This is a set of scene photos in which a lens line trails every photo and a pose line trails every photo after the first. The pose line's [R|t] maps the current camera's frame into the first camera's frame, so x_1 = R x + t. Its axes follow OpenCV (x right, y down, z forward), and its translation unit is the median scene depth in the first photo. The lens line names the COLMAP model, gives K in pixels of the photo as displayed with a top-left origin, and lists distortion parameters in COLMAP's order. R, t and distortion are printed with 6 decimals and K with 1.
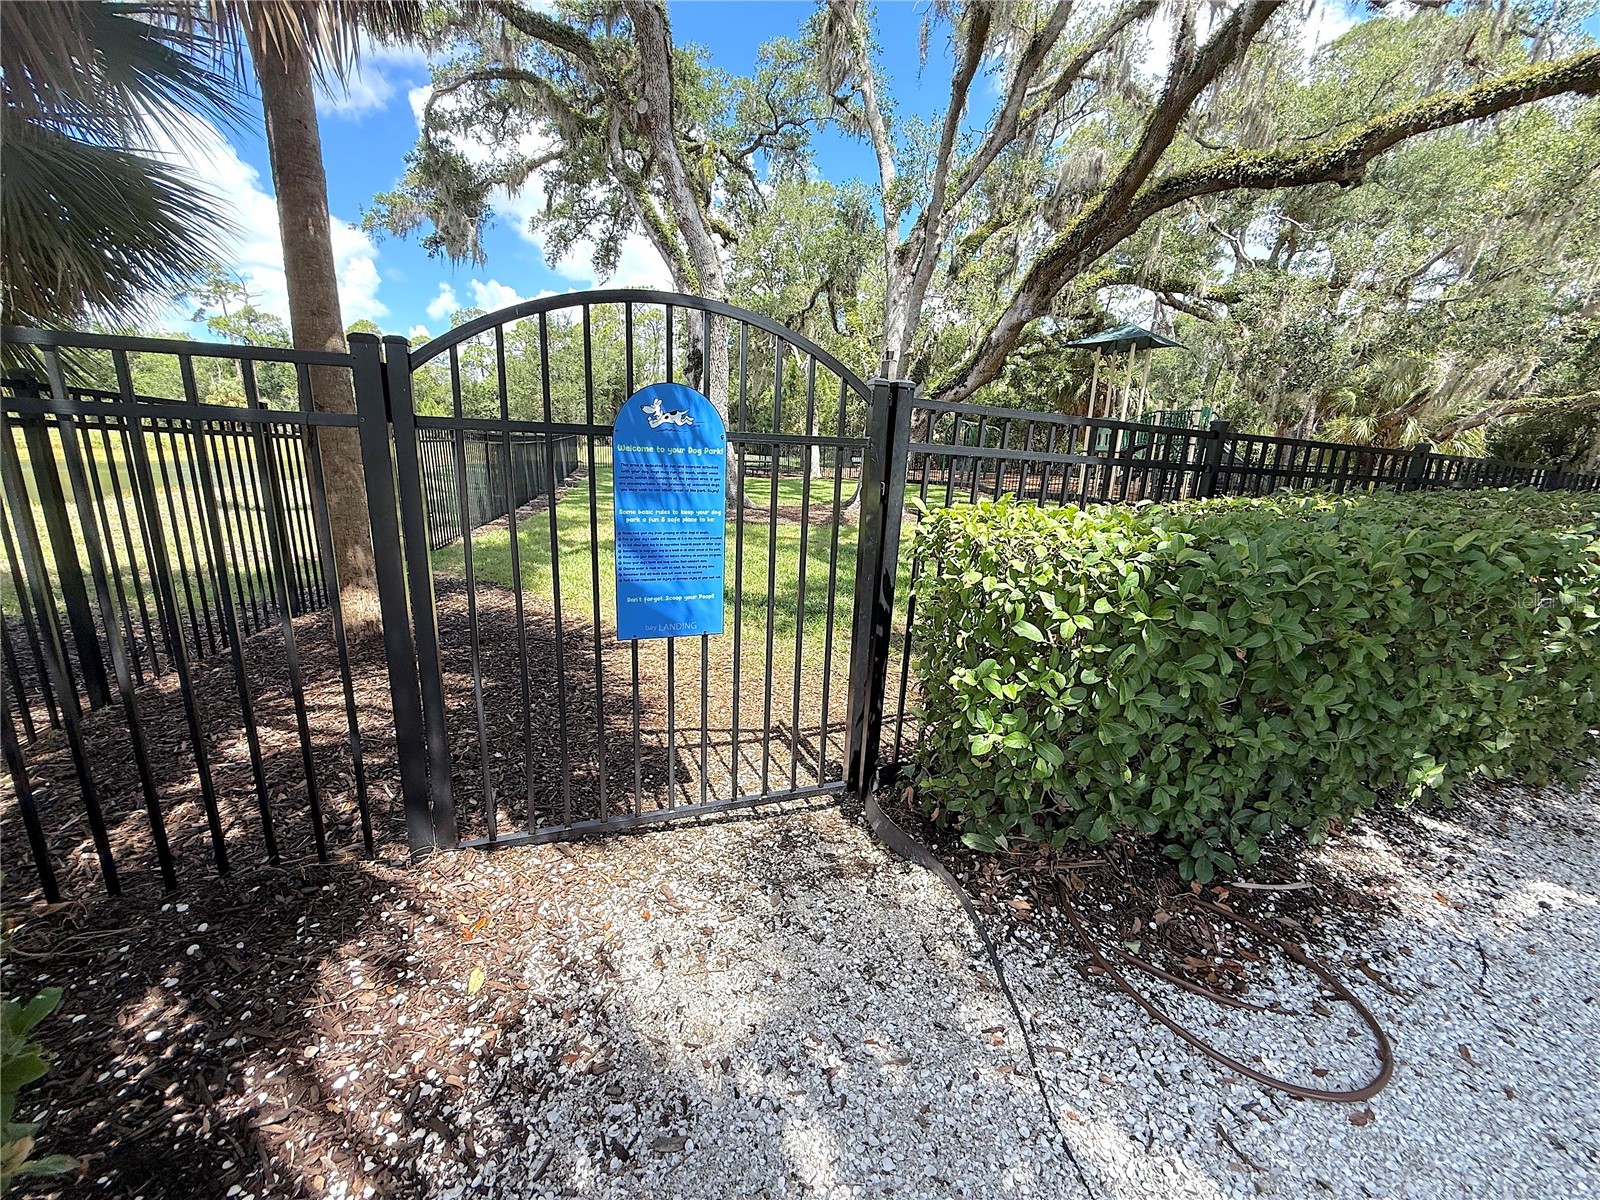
lens RADIAL K [[633.7, 0, 796.1], [0, 633.7, 599.1], [0, 0, 1]] dist [-0.001446, 0.000350]
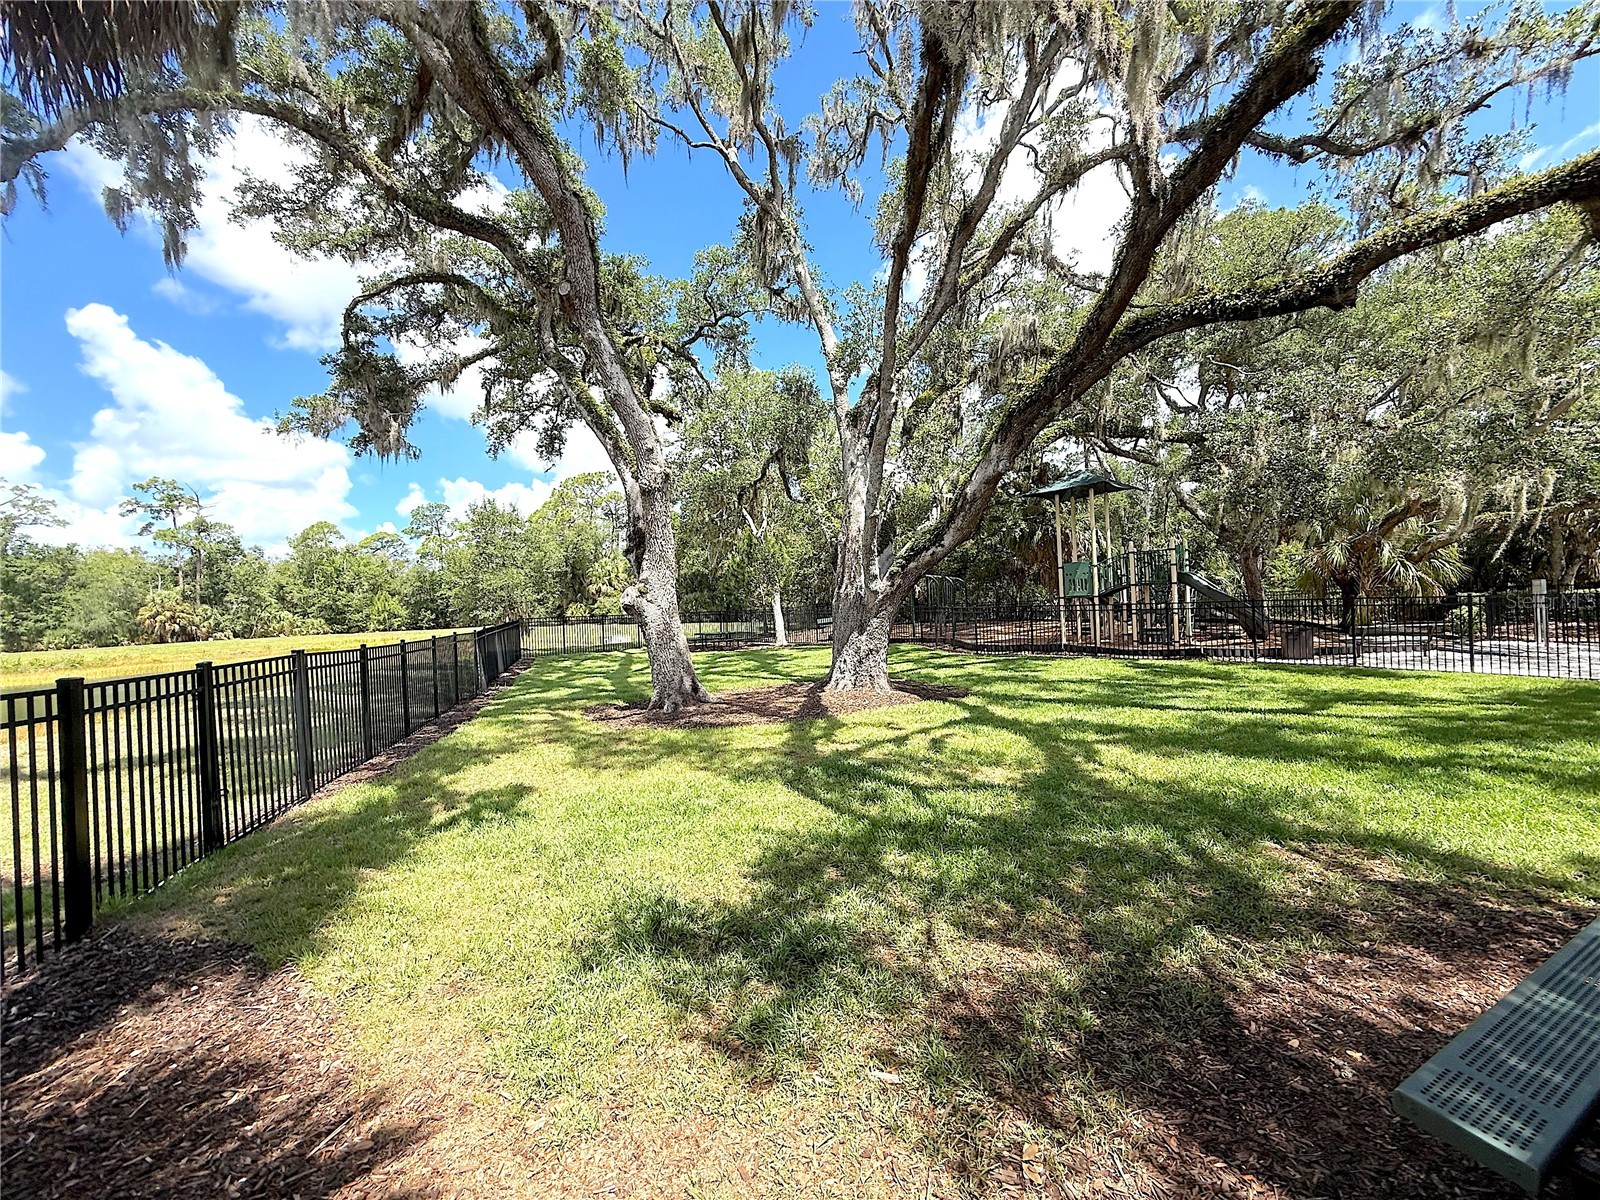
lens RADIAL K [[633.7, 0, 796.1], [0, 633.7, 599.1], [0, 0, 1]] dist [-0.001446, 0.000350]
pose [[0.995127, -0.079076, 0.058901, 0.003486], [0.091035, 0.966316, -0.240722, -0.053282], [-0.037881, 0.244911, 0.968805, 0.129082]]
